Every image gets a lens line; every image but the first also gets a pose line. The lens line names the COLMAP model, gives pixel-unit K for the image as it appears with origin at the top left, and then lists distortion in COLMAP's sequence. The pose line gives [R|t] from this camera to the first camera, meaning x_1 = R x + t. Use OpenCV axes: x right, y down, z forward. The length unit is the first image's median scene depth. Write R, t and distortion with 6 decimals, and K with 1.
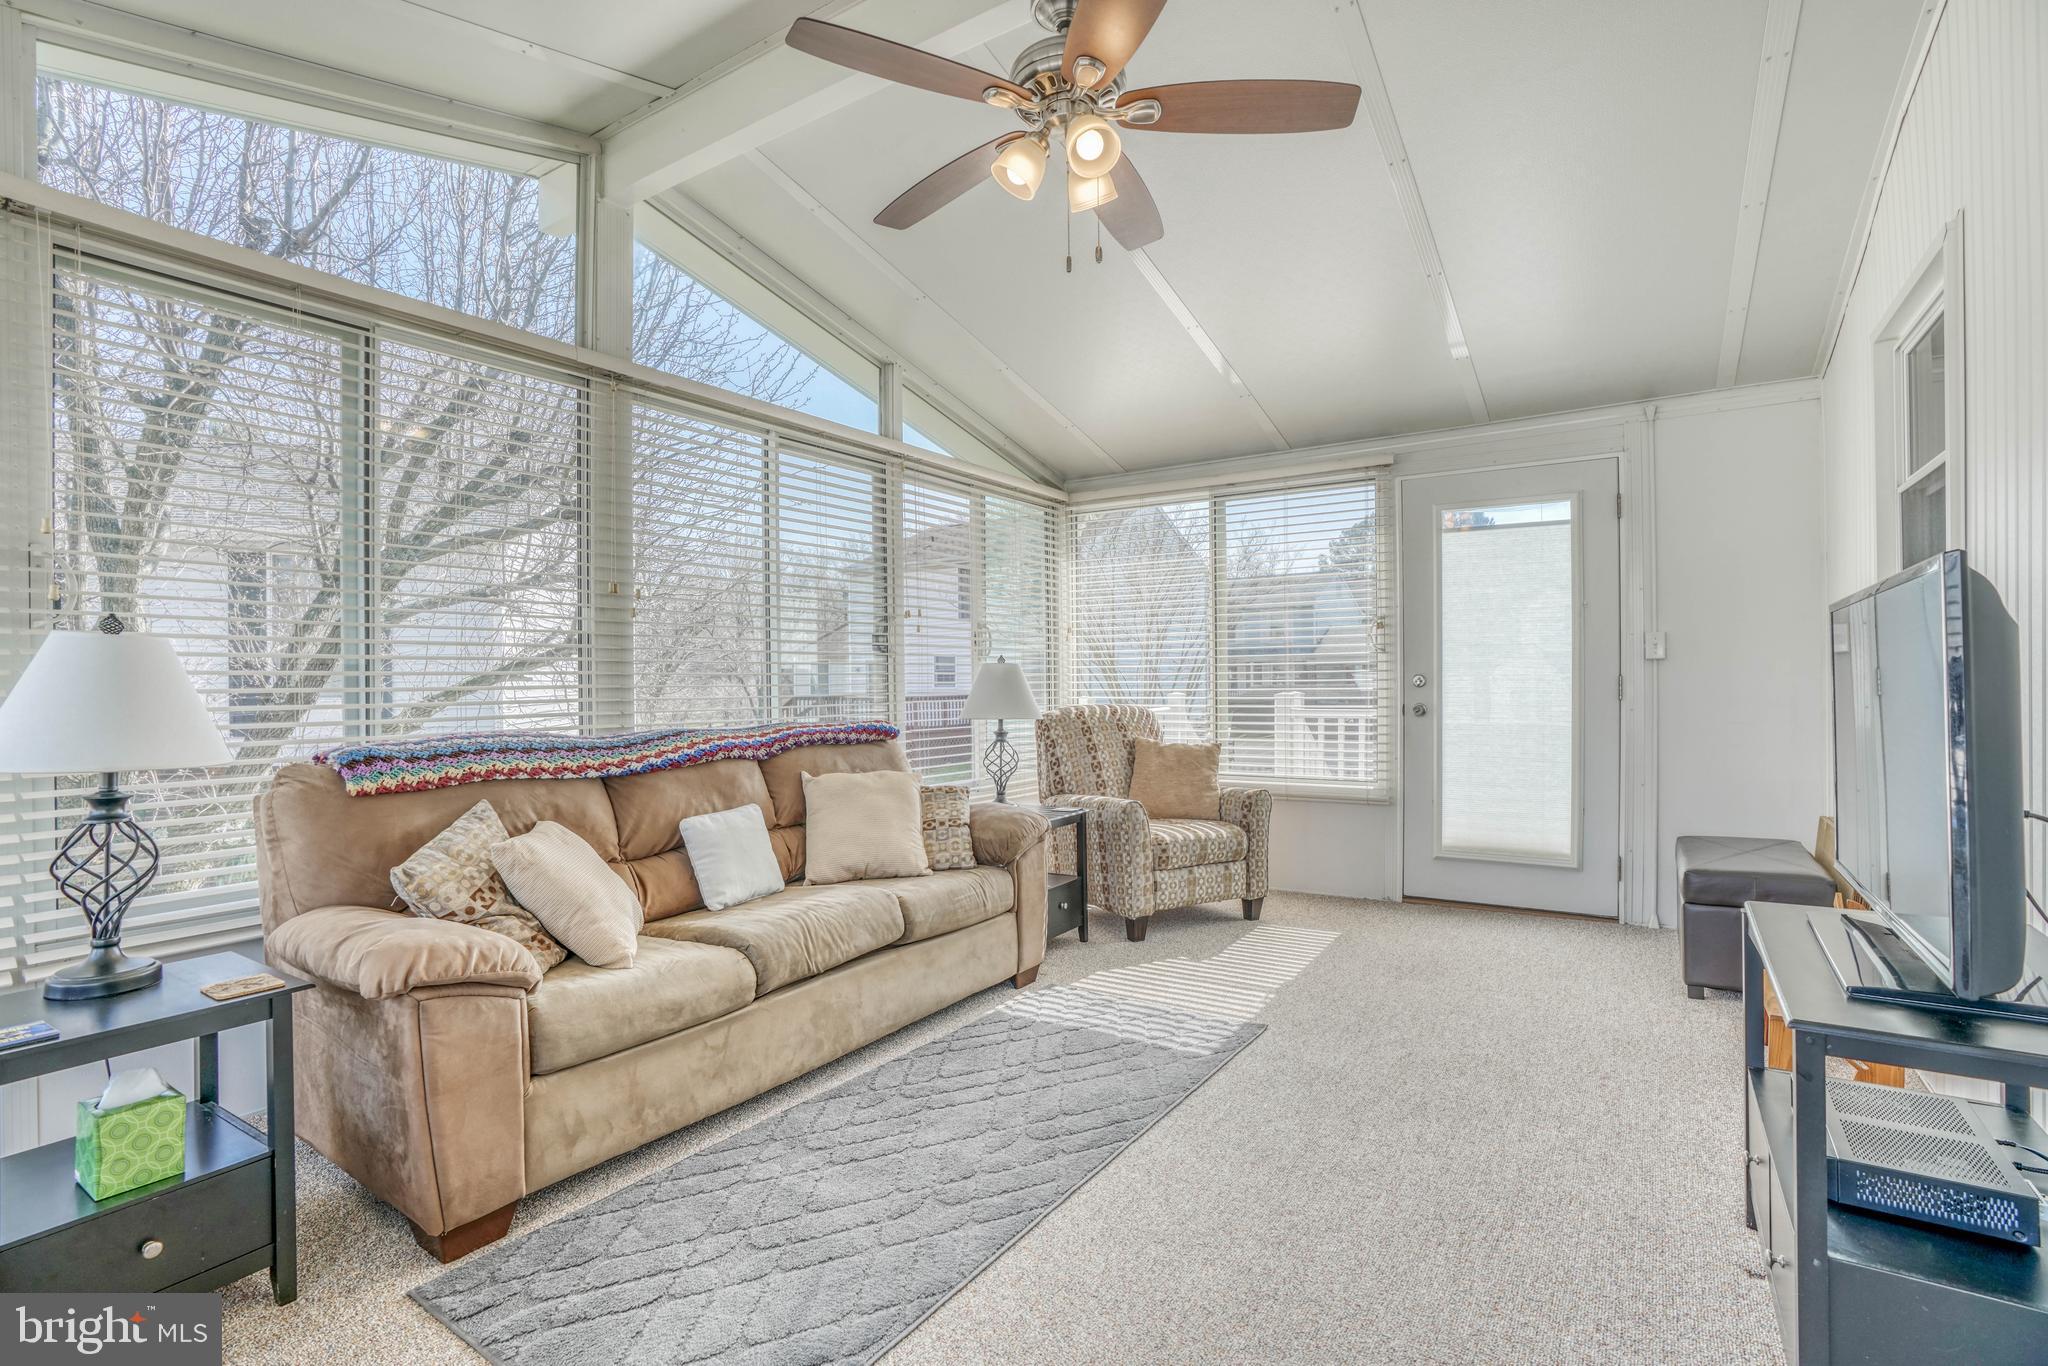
lens RADIAL K [[951.3, 0, 1003.6], [0, 951.3, 689.5], [0, 0, 1]] dist [-0.064409, 0.022020]
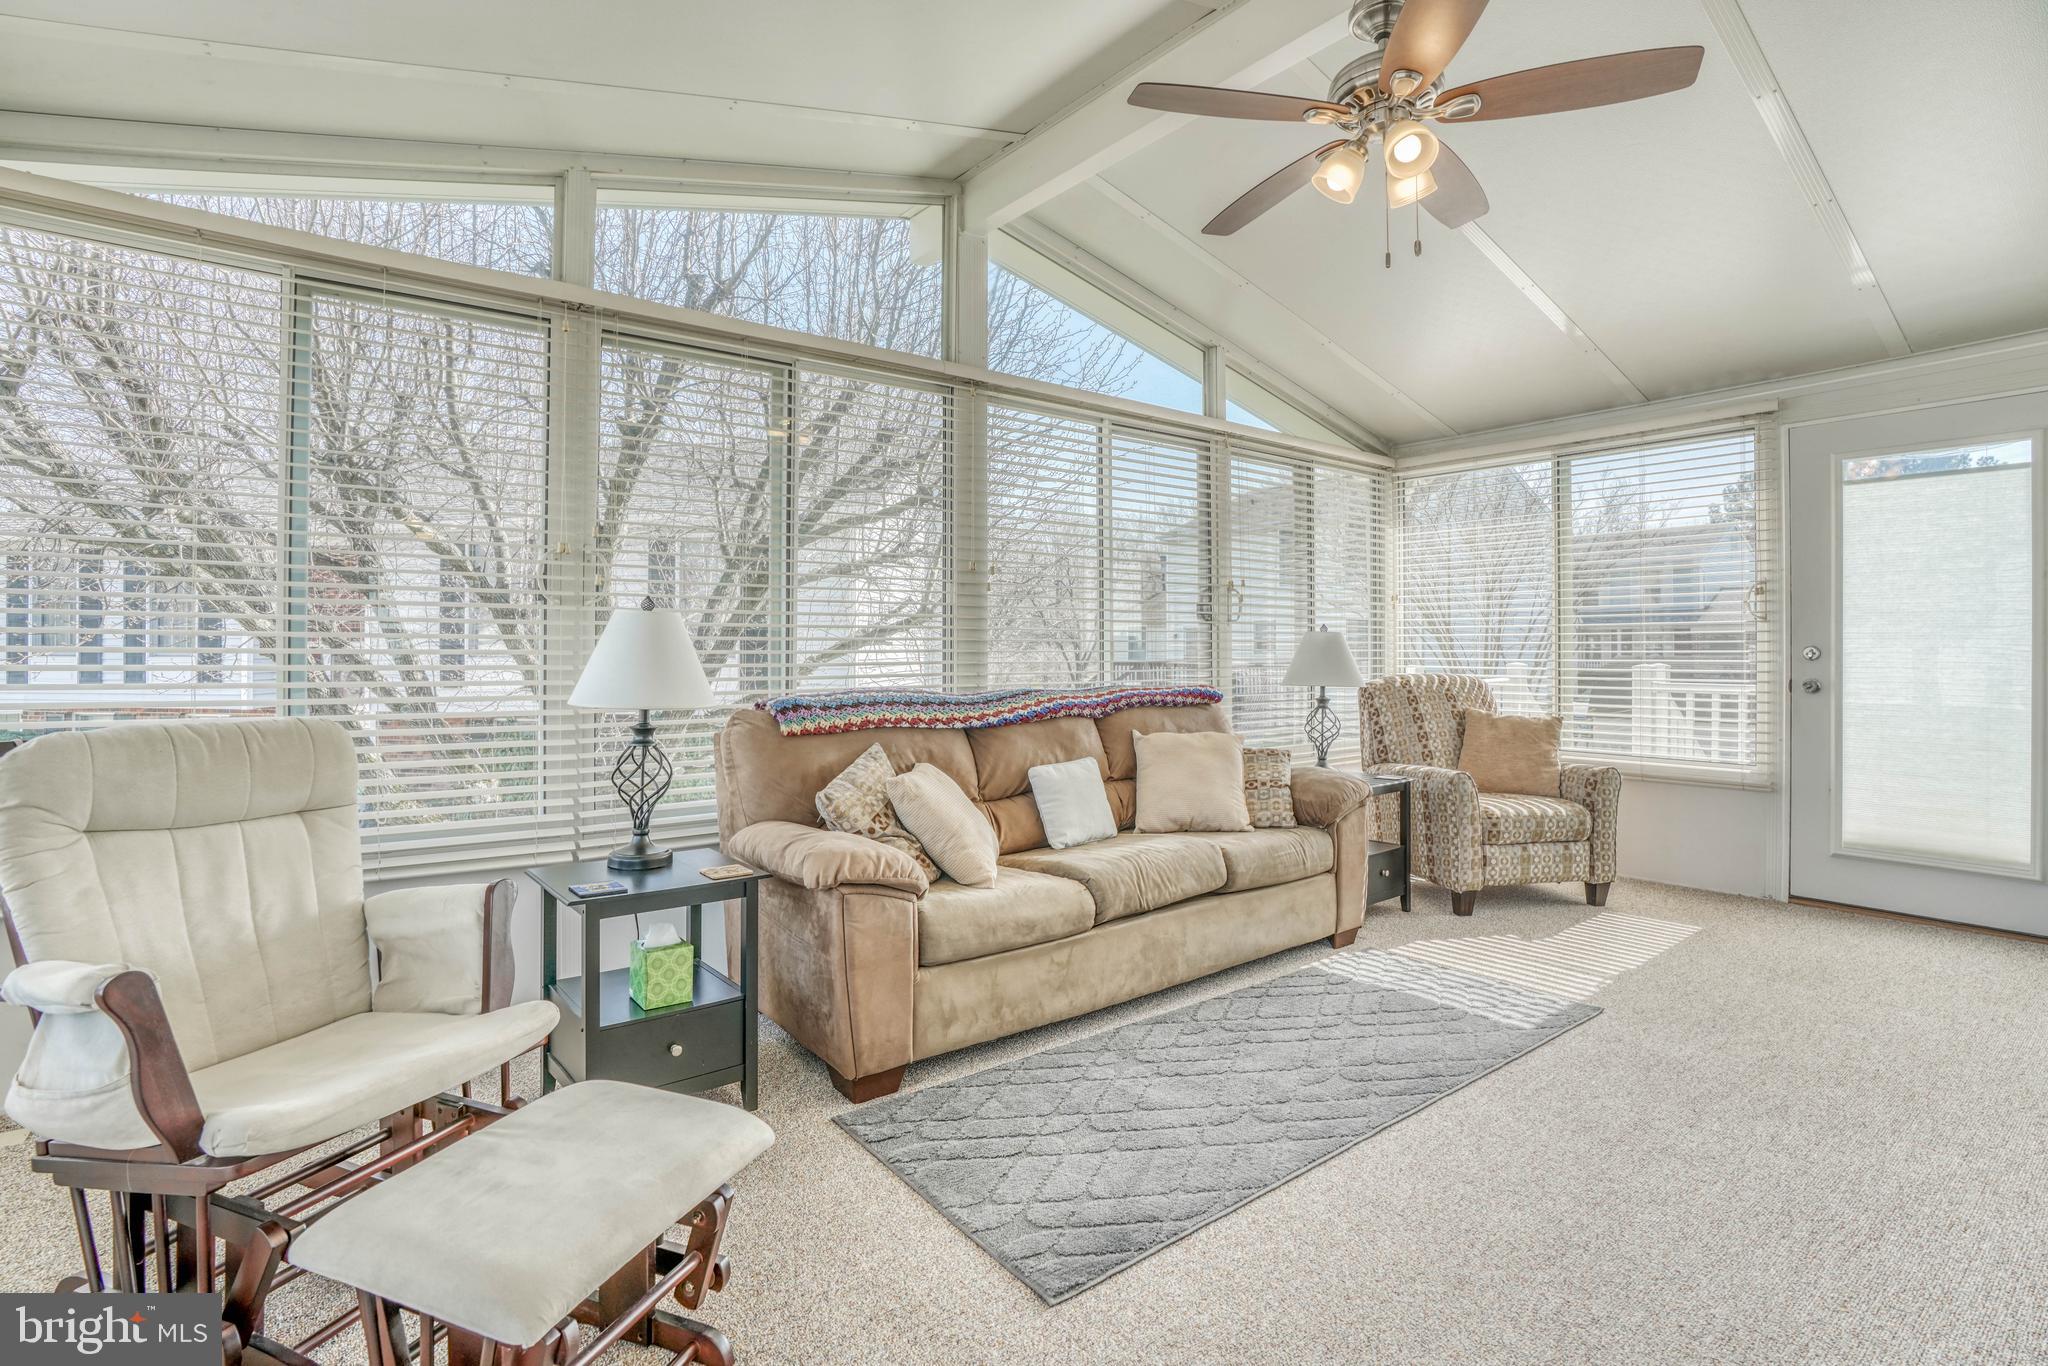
lens RADIAL K [[951.3, 0, 1006.3], [0, 951.3, 643.4], [0, 0, 1]] dist [-0.064409, 0.022020]
pose [[0.946762, 0.007261, -0.321853, 0.002048], [-0.011281, 0.999880, -0.010627, -0.000871], [0.321737, 0.013692, 0.946730, -0.100493]]
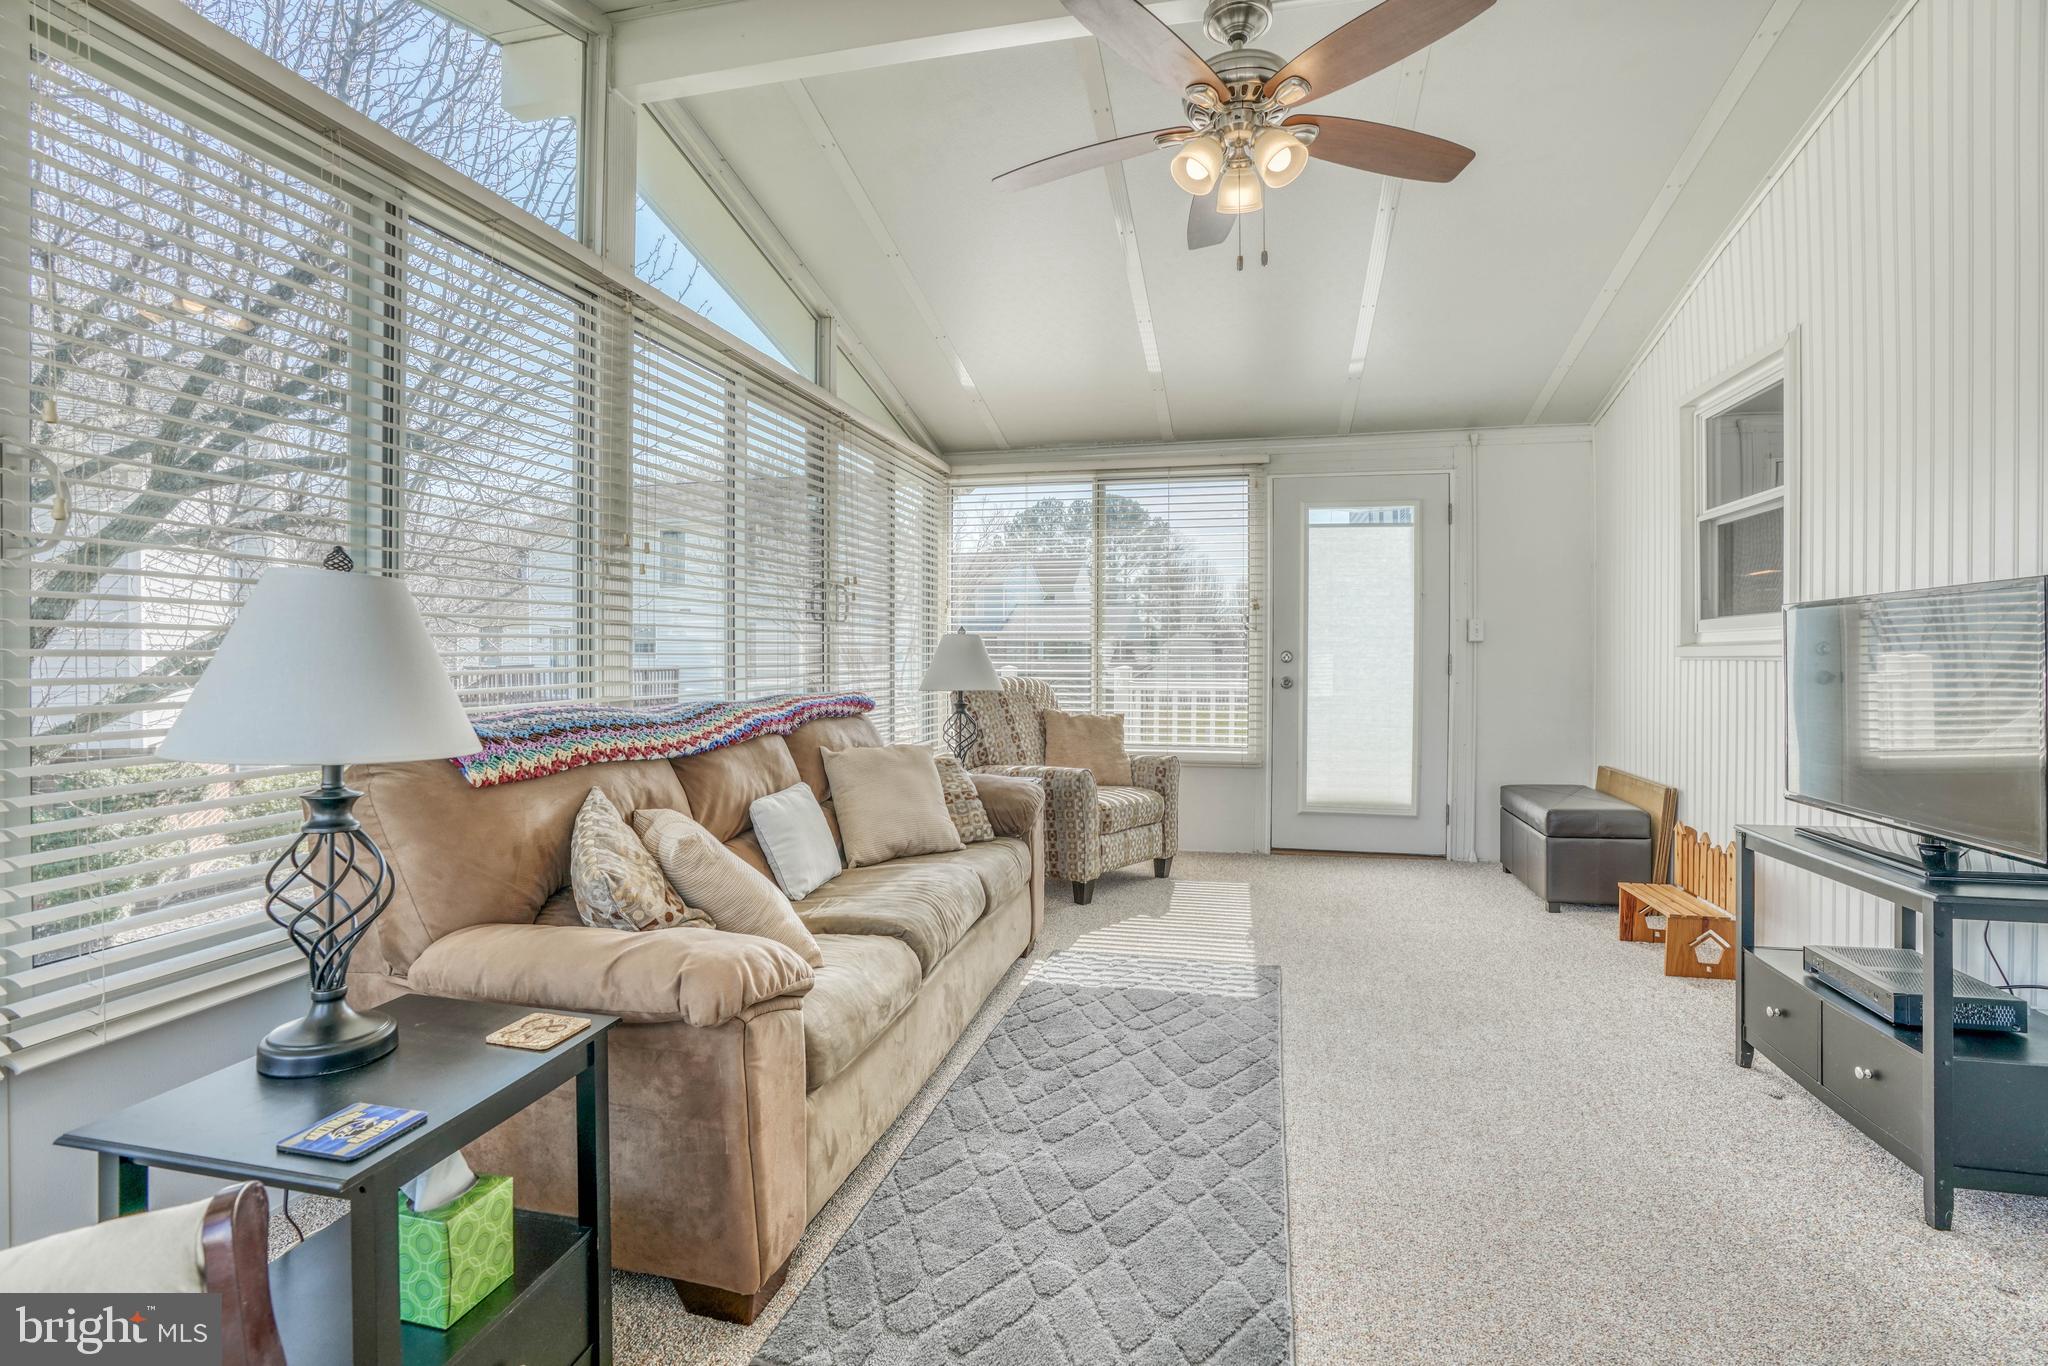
lens RADIAL K [[951.3, 0, 1028.9], [0, 951.3, 665.1], [0, 0, 1]] dist [-0.064409, 0.022020]
pose [[0.937926, 0.008286, 0.346738, -0.385769], [-0.009056, 0.999959, 0.000600, 0.004208], [-0.346718, -0.003703, 0.937962, 0.060564]]
